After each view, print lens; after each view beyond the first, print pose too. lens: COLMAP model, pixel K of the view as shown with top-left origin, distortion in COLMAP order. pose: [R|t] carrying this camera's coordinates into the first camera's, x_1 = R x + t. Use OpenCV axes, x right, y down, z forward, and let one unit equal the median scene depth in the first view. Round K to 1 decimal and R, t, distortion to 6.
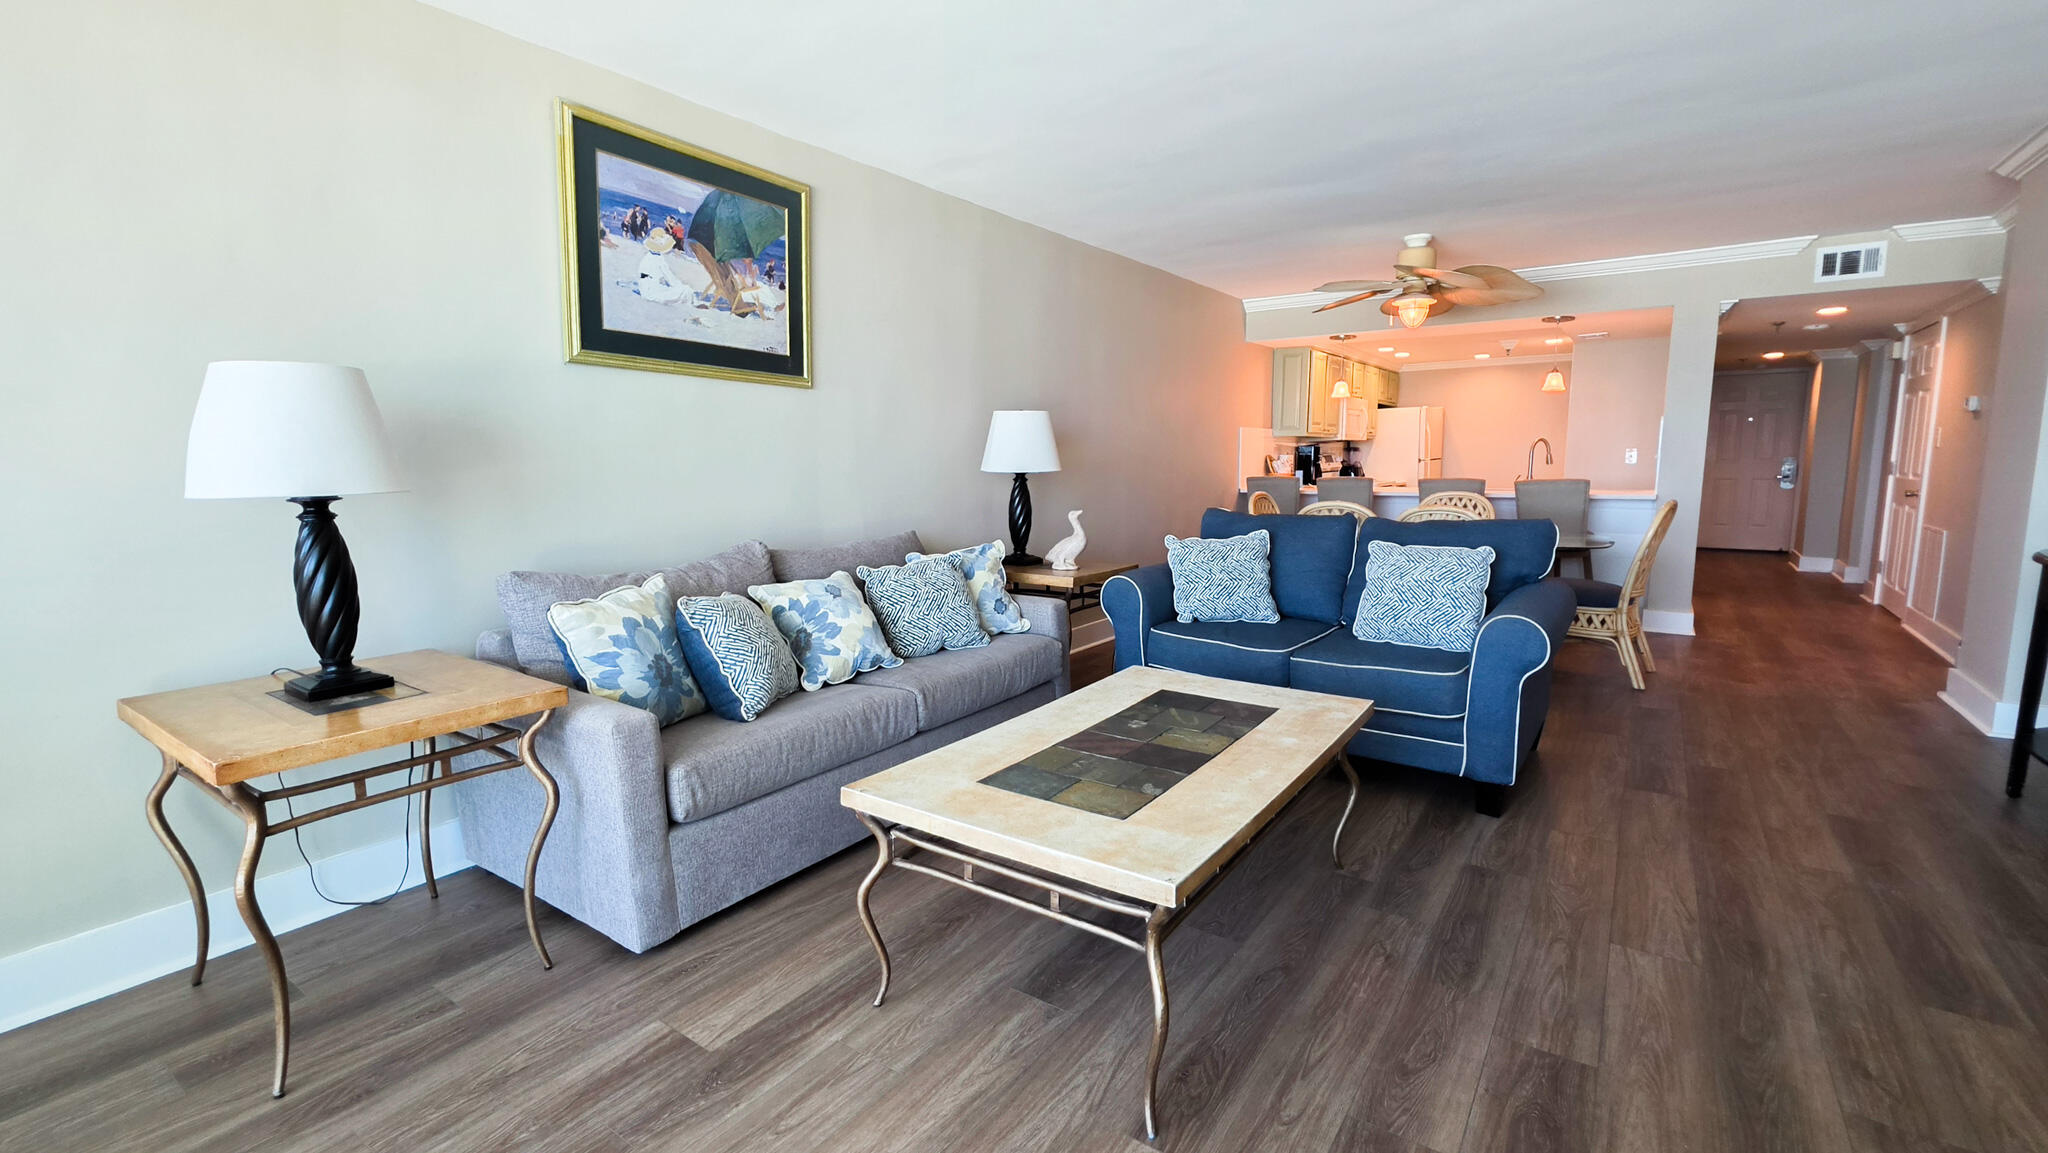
lens RADIAL K [[881.7, 0, 1020.9], [0, 881.7, 577.0], [0, 0, 1]] dist [-0.000387, 0.000360]
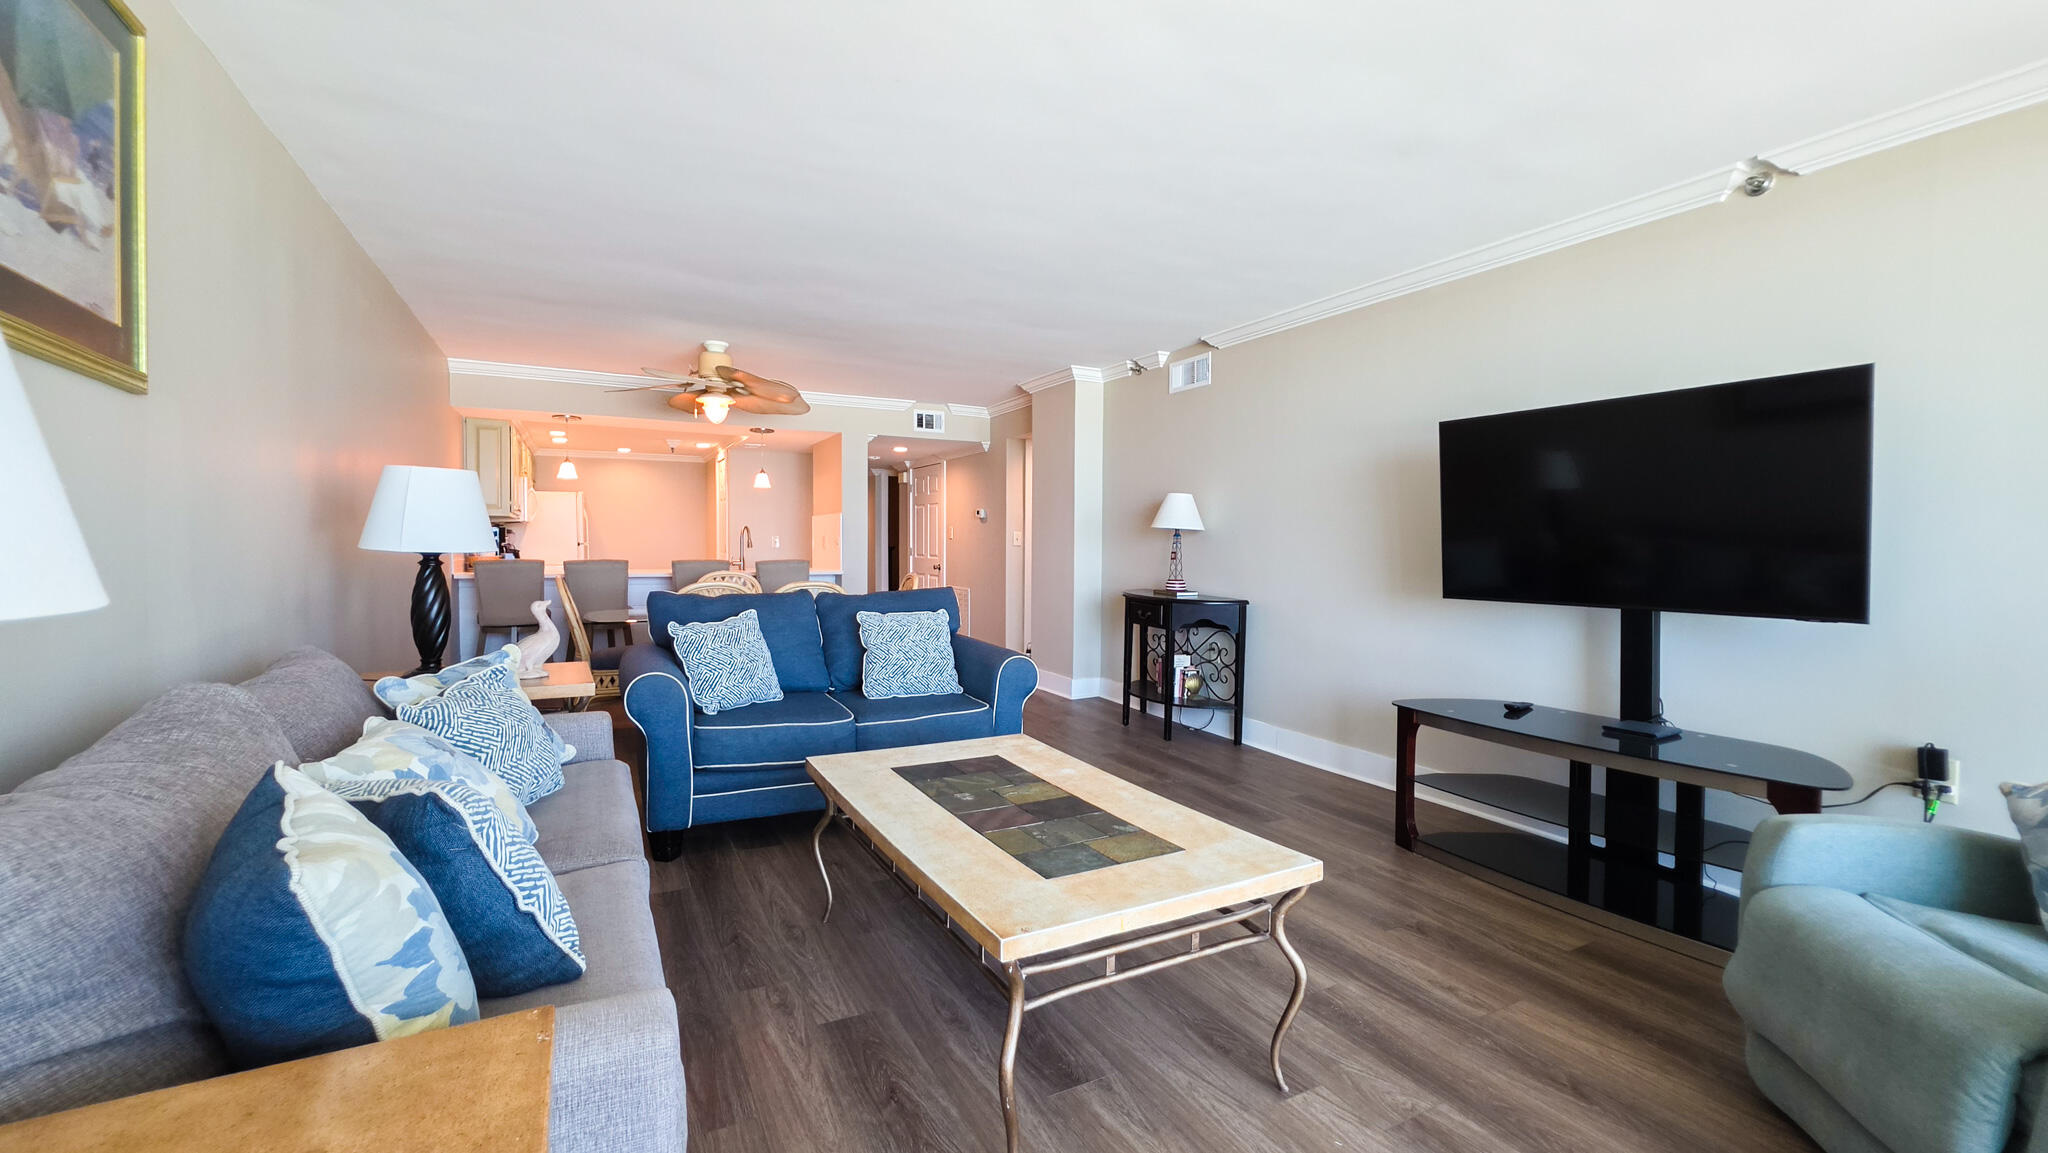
lens RADIAL K [[825.6, 0, 1017.8], [0, 825.6, 573.4], [0, 0, 1]] dist [-0.001618, -0.000151]
pose [[0.452602, -0.021231, 0.891460, -0.480053], [0.109527, 0.993470, -0.031948, -0.035635], [-0.884960, 0.112098, 0.451972, 0.347862]]
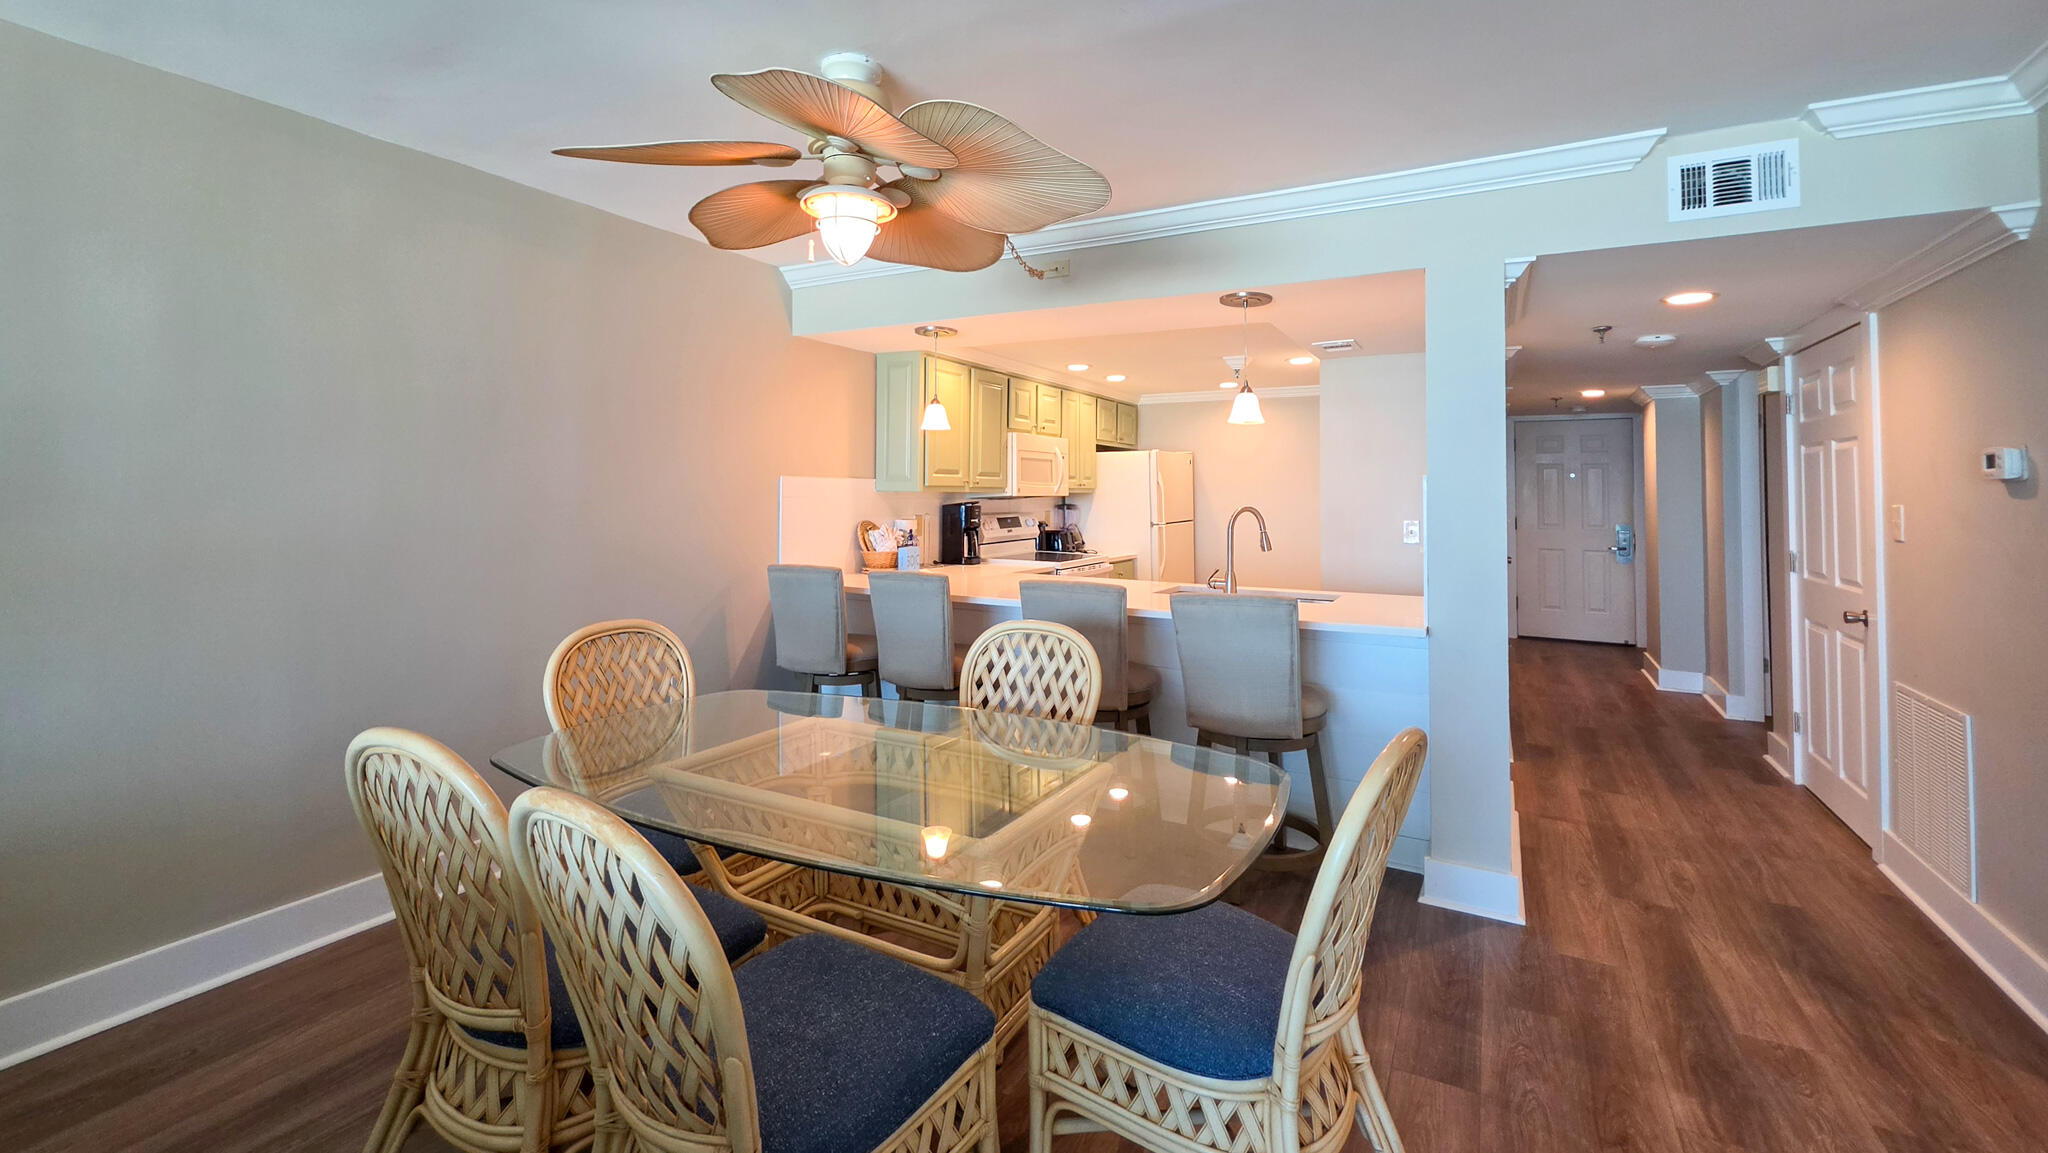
lens RADIAL K [[866.5, 0, 1026.9], [0, 866.5, 467.8], [0, 0, 1]] dist [0.006963, 0.000017]
pose [[0.991864, 0.019359, 0.125818, 0.749970], [0.001641, 0.986342, -0.164699, -0.178833], [-0.127288, 0.163566, 0.978286, 0.919700]]
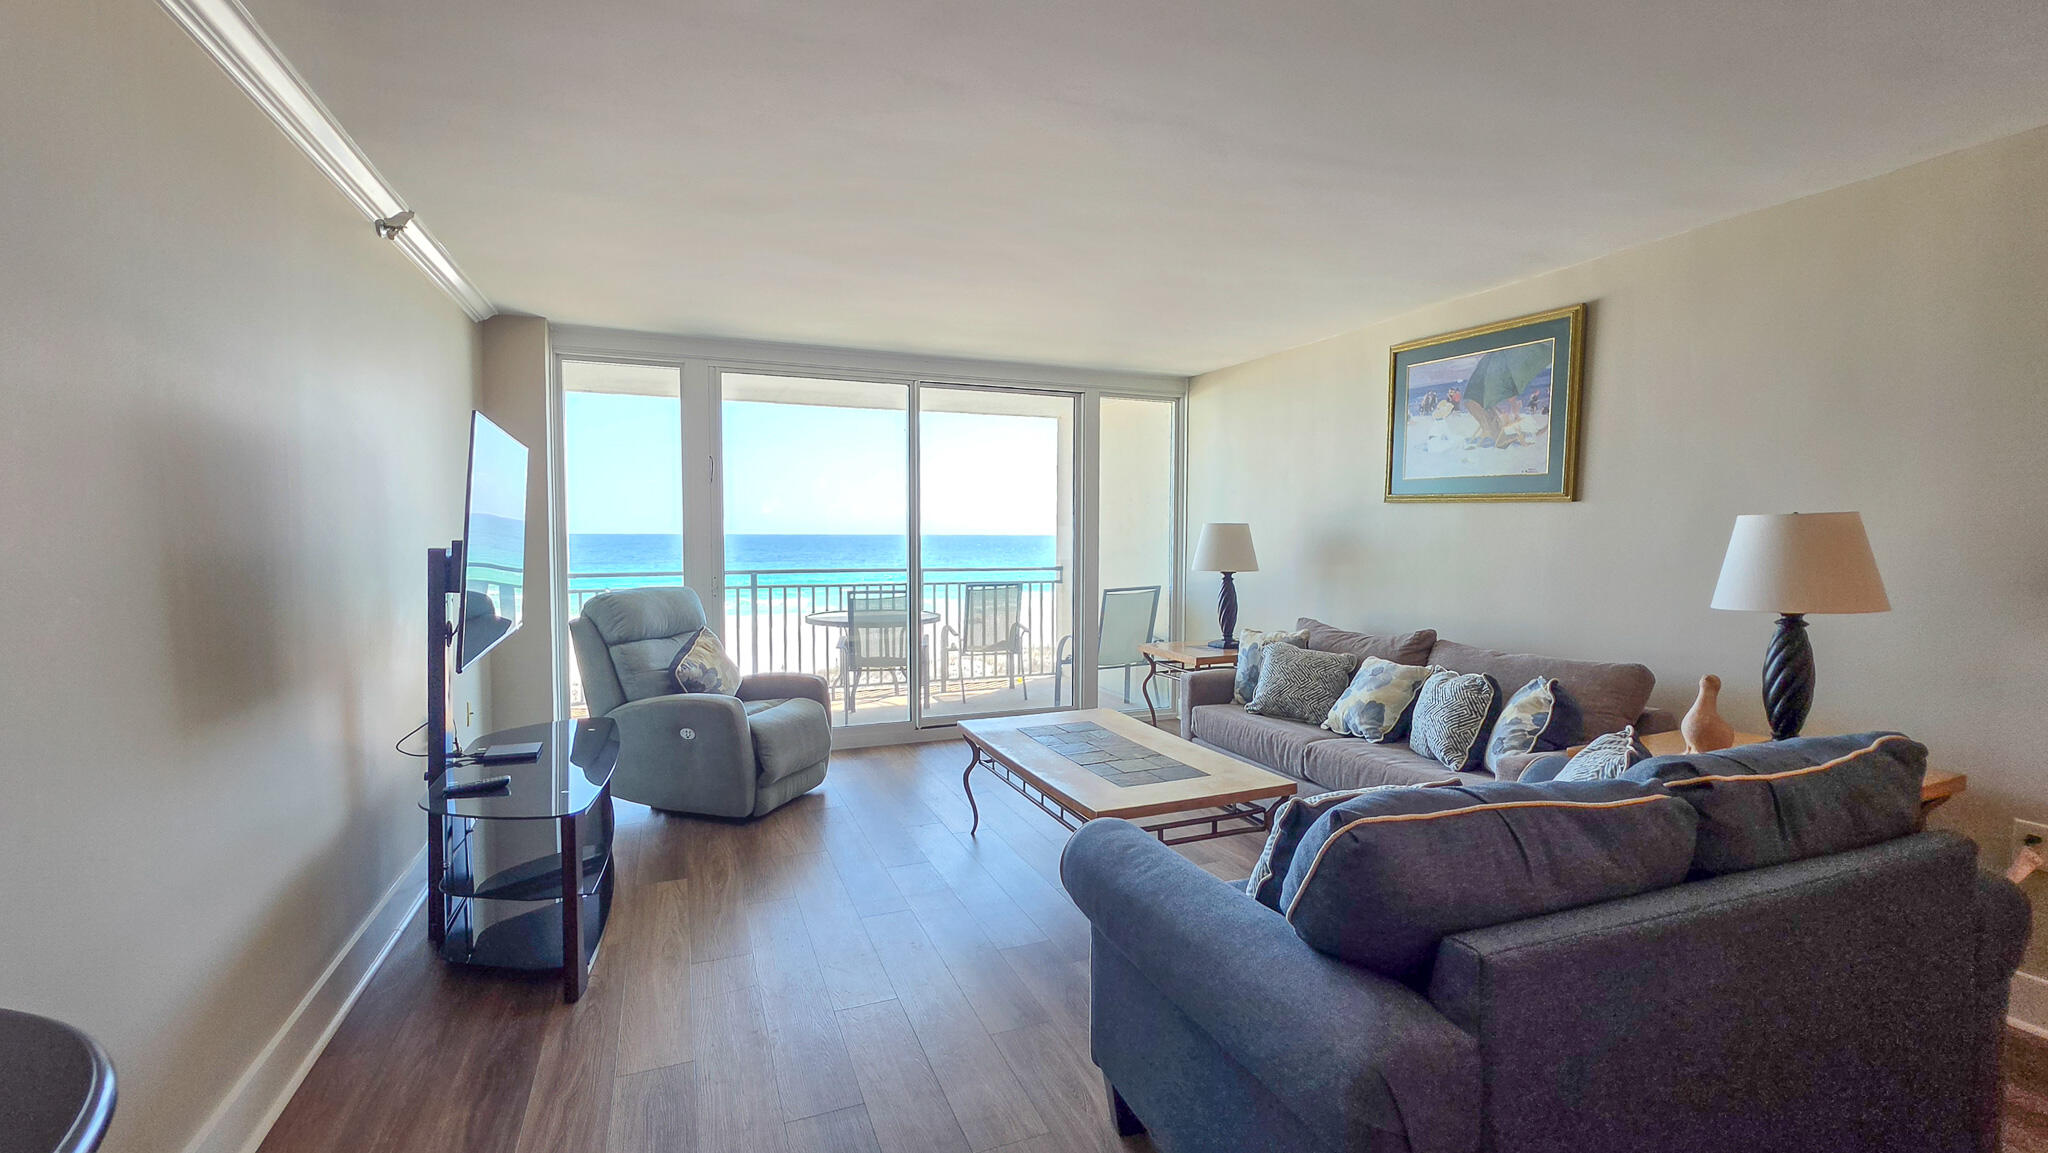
lens RADIAL K [[859.5, 0, 1014.7], [0, 859.5, 571.6], [0, 0, 1]] dist [-0.000863, -0.000100]
pose [[-0.542305, 0.043477, -0.839056, 0.999562], [-0.113503, 0.985714, 0.124436, -0.199853], [0.832480, 0.162718, -0.529623, 1.082342]]
